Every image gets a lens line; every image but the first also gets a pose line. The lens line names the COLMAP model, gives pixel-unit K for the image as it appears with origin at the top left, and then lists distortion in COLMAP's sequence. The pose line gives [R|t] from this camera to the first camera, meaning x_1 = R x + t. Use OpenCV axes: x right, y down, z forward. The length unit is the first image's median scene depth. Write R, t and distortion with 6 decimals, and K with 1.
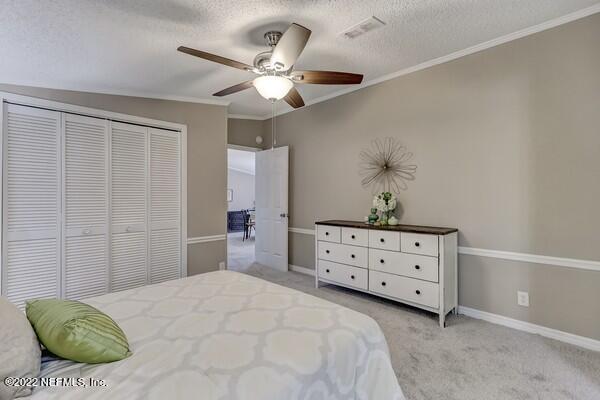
lens RADIAL K [[270.9, 0, 302.3], [0, 270.9, 199.4], [0, 0, 1]] dist [0.000973, 0.000230]
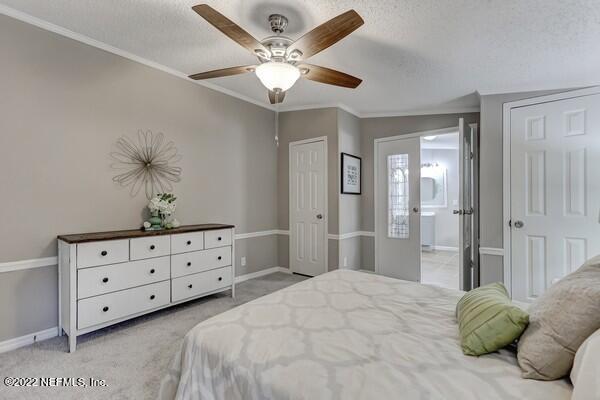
lens RADIAL K [[277.6, 0, 295.4], [0, 277.6, 199.9], [0, 0, 1]] dist [-0.000951, 0.000203]
pose [[-0.055755, -0.006420, 0.998424, -0.659621], [0.009631, 0.999929, 0.006968, -0.006488], [-0.998398, 0.010004, -0.055689, 0.607633]]
